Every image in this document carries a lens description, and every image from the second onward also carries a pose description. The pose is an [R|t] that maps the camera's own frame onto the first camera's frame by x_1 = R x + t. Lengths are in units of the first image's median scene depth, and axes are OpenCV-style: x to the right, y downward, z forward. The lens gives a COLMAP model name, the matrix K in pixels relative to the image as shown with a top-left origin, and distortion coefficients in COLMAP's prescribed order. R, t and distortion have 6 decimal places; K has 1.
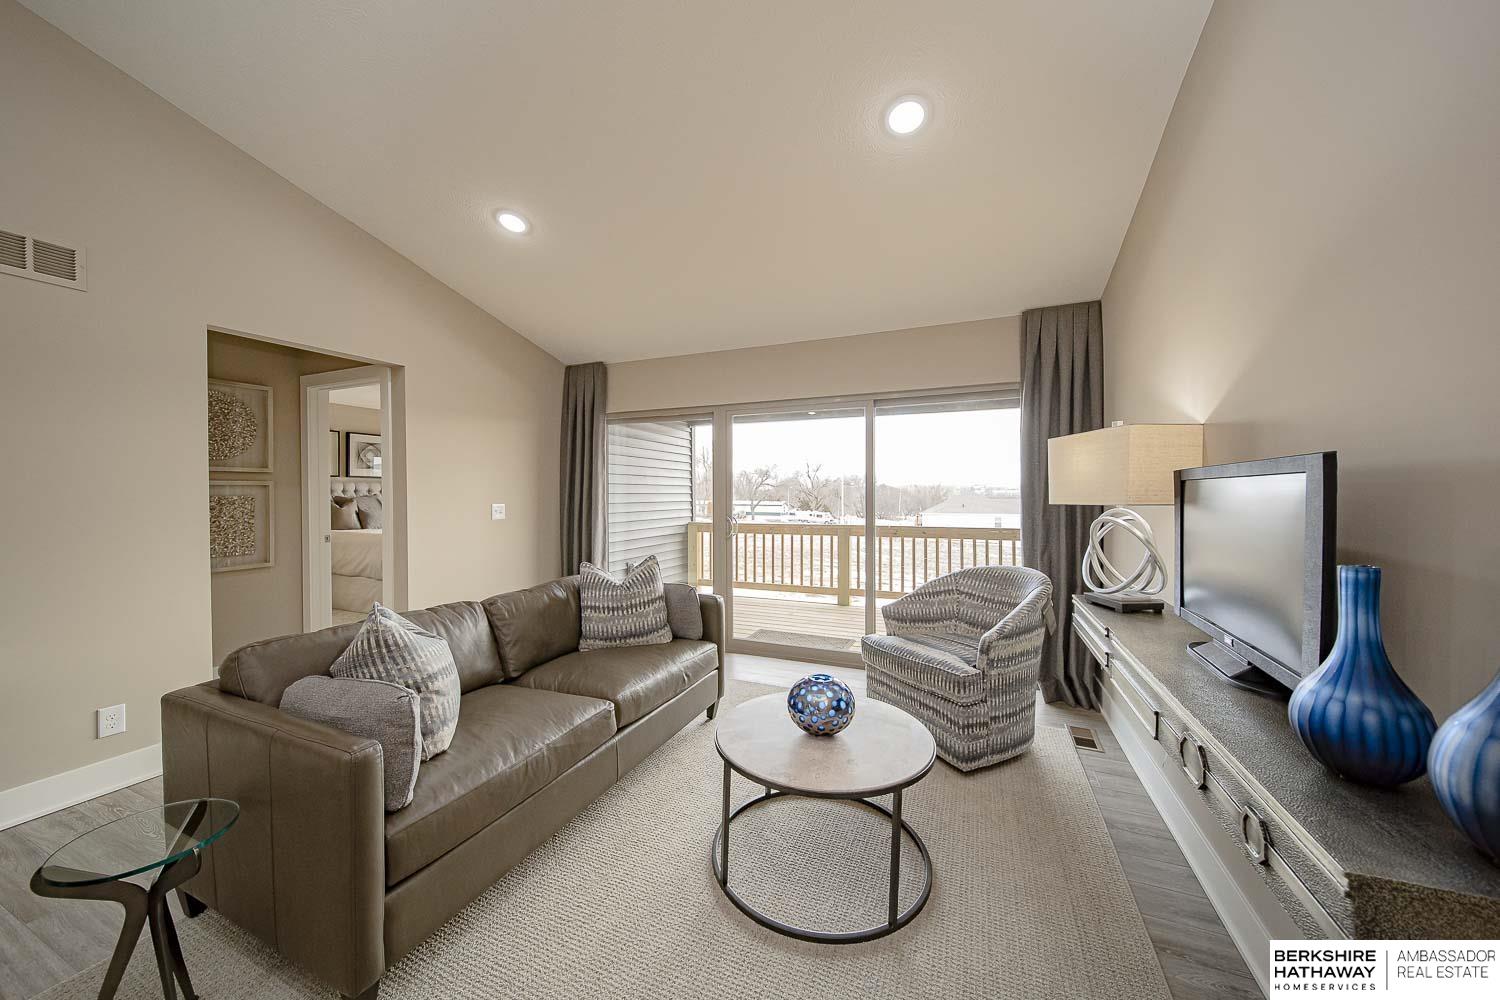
lens RADIAL K [[527.7, 0, 744.5], [0, 527.7, 499.8], [0, 0, 1]] dist [-0.000316, -0.000131]
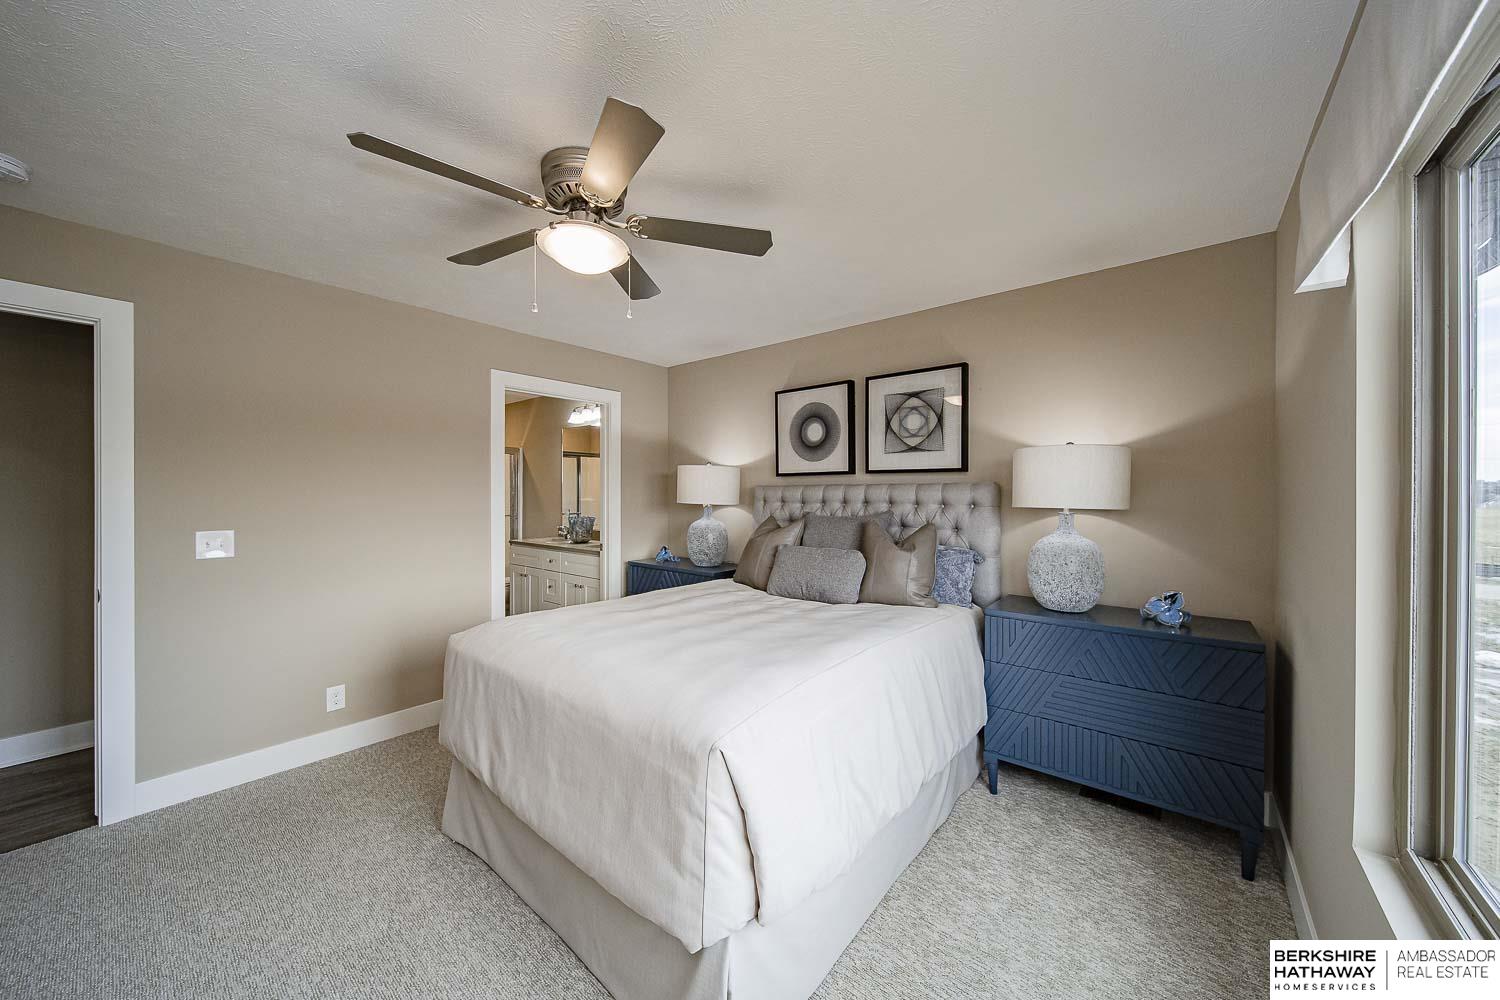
lens RADIAL K [[527.7, 0, 744.5], [0, 527.7, 499.8], [0, 0, 1]] dist [-0.000316, -0.000131]
pose [[-0.292737, 0.005802, -0.956175, -0.480316], [-0.025119, 0.999590, 0.013755, -0.041890], [0.955863, 0.028045, -0.292471, 1.858526]]
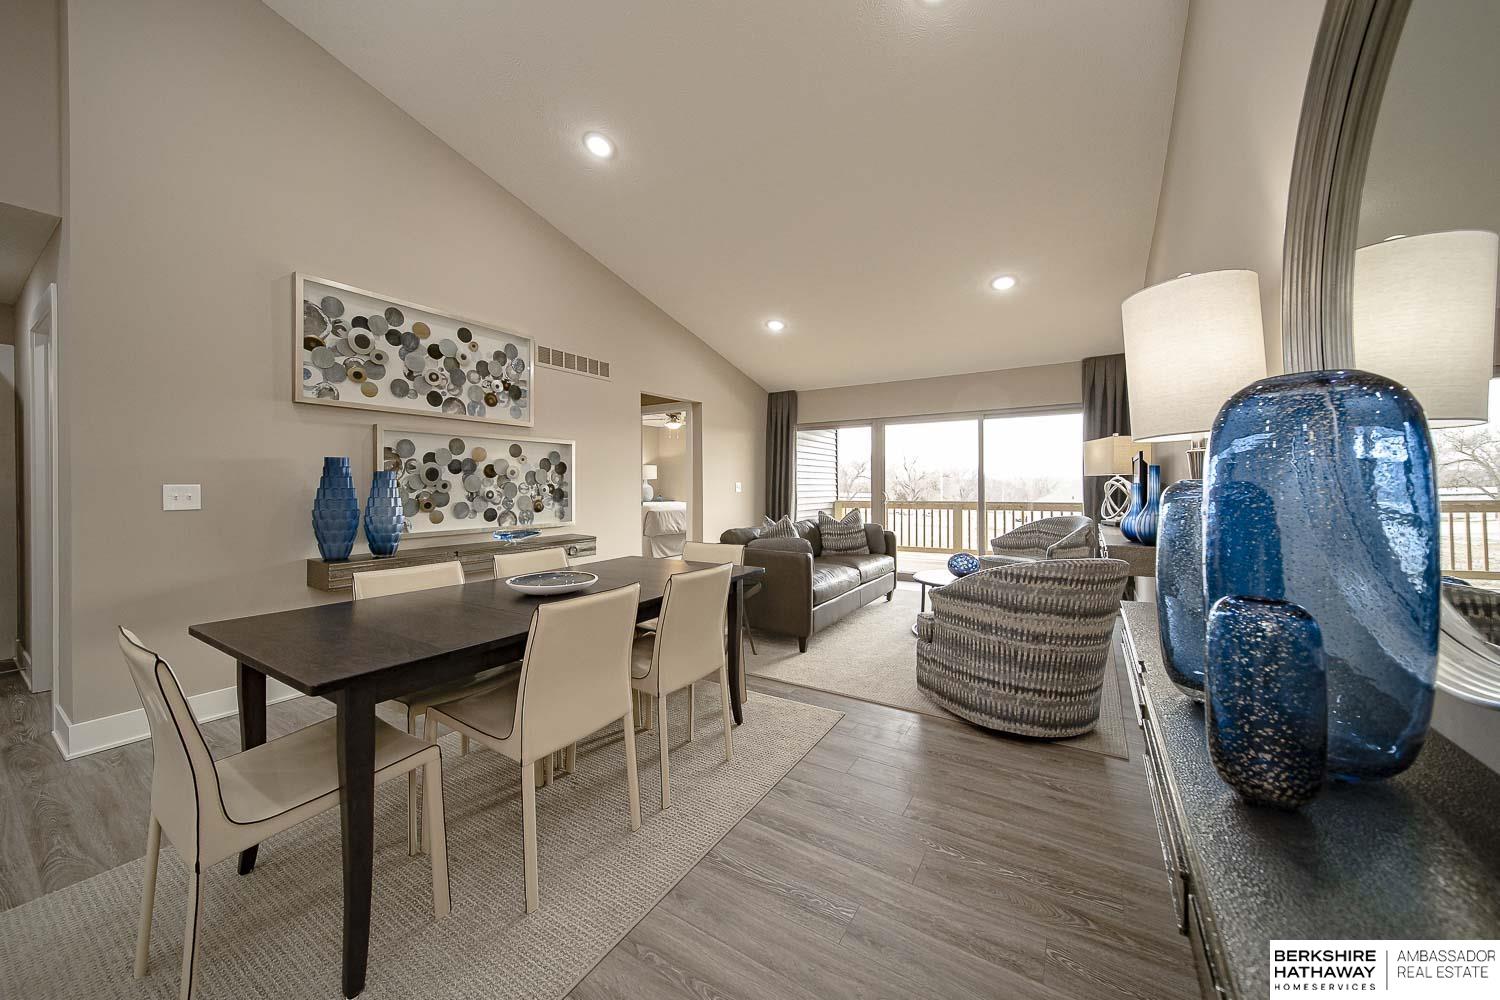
lens RADIAL K [[525.9, 0, 756.8], [0, 525.9, 485.3], [0, 0, 1]] dist [-0.000488, -0.000006]
pose [[0.988550, -0.001252, -0.150891, -0.179569], [-0.000972, 0.999892, -0.014667, 0.041725], [0.150894, 0.014646, 0.988442, -0.620669]]
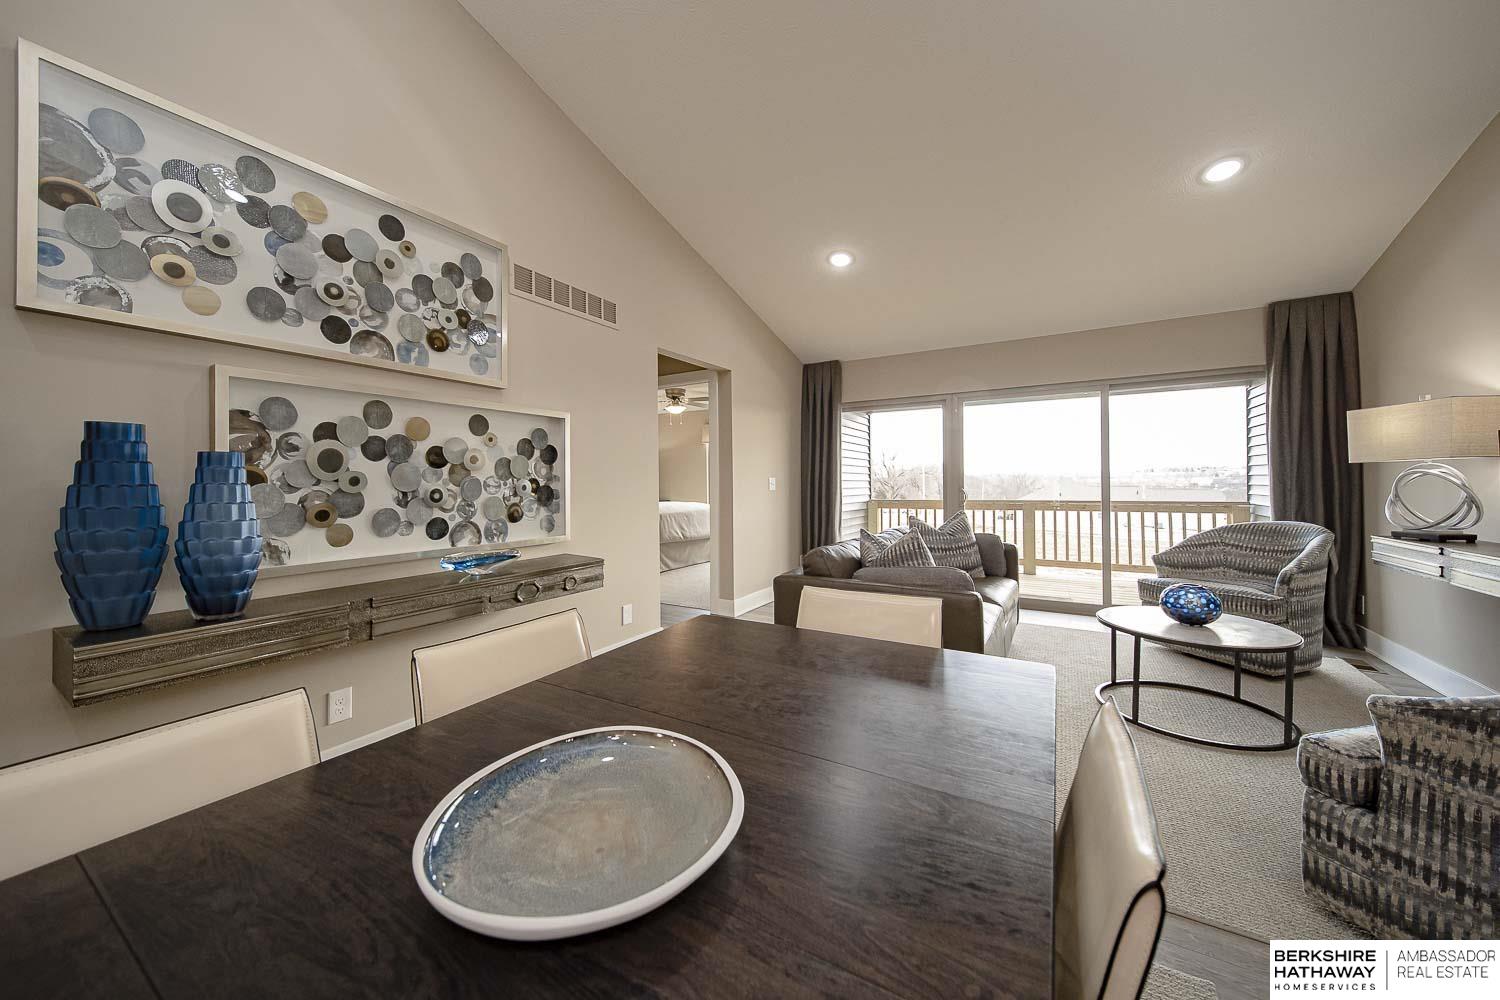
lens RADIAL K [[531.5, 0, 733.4], [0, 531.5, 479.4], [0, 0, 1]] dist [-0.000018, -0.000339]
pose [[0.989509, -0.006985, -0.144303, -0.402393], [0.003809, 0.999745, -0.022274, 0.041608], [0.144422, 0.021491, 0.989283, -0.268177]]
